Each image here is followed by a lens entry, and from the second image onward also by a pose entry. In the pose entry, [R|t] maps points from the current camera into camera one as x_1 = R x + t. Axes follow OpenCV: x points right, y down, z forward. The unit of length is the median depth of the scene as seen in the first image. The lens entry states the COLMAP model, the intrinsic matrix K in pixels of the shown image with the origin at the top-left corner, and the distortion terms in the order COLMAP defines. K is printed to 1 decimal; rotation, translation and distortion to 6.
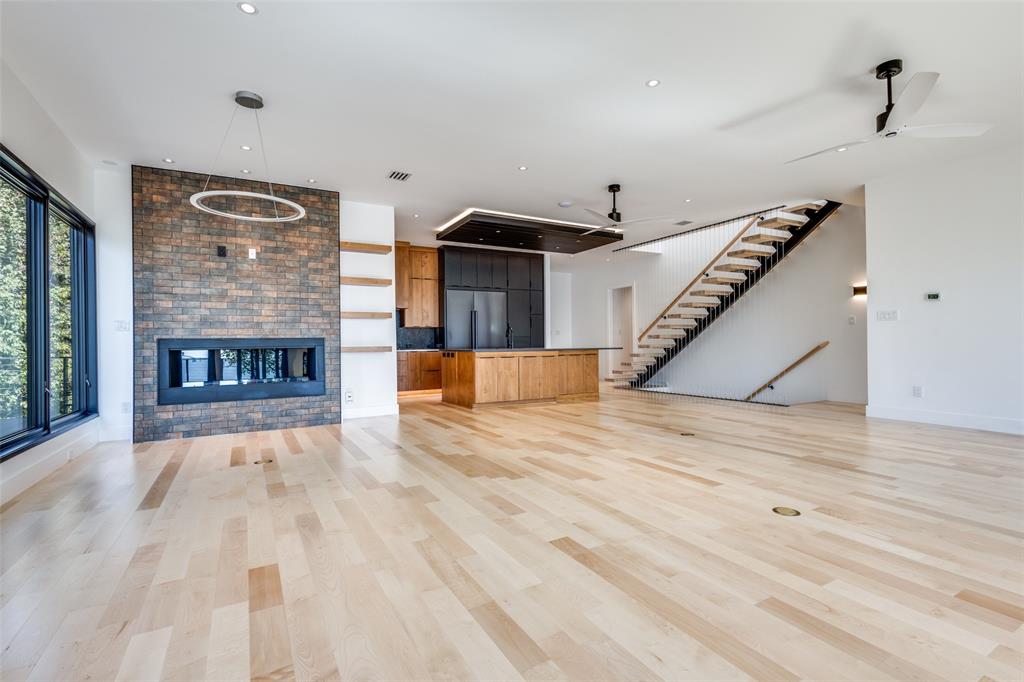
lens RADIAL K [[472.5, 0, 512.9], [0, 472.5, 340.2], [0, 0, 1]] dist [0.010665, -0.002320]
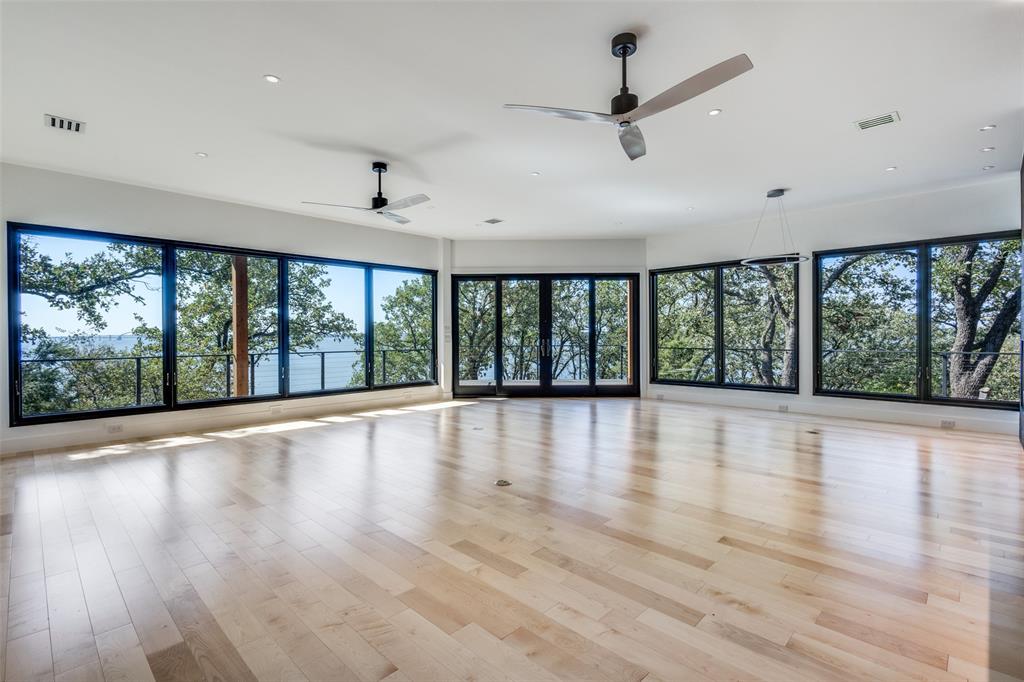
lens RADIAL K [[476.9, 0, 520.6], [0, 476.9, 340.1], [0, 0, 1]] dist [0.010376, -0.001104]
pose [[-0.962183, 0.016773, -0.271887, 0.488859], [0.014925, 0.999849, 0.008861, -0.024614], [0.271995, 0.004468, -0.962288, 1.532457]]
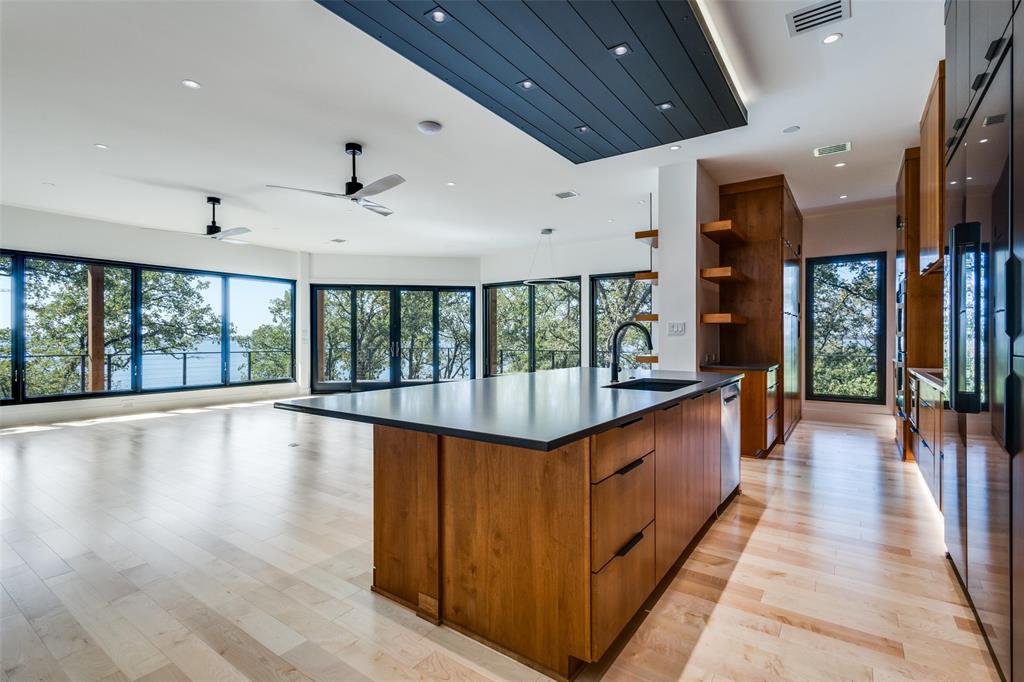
lens RADIAL K [[476.9, 0, 508.1], [0, 476.9, 341.9], [0, 0, 1]] dist [0.010376, -0.001104]
pose [[-0.909683, 0.012139, -0.415125, 0.343493], [0.010316, 0.999925, 0.006635, -0.018631], [0.415174, 0.001753, -0.909740, 1.877922]]
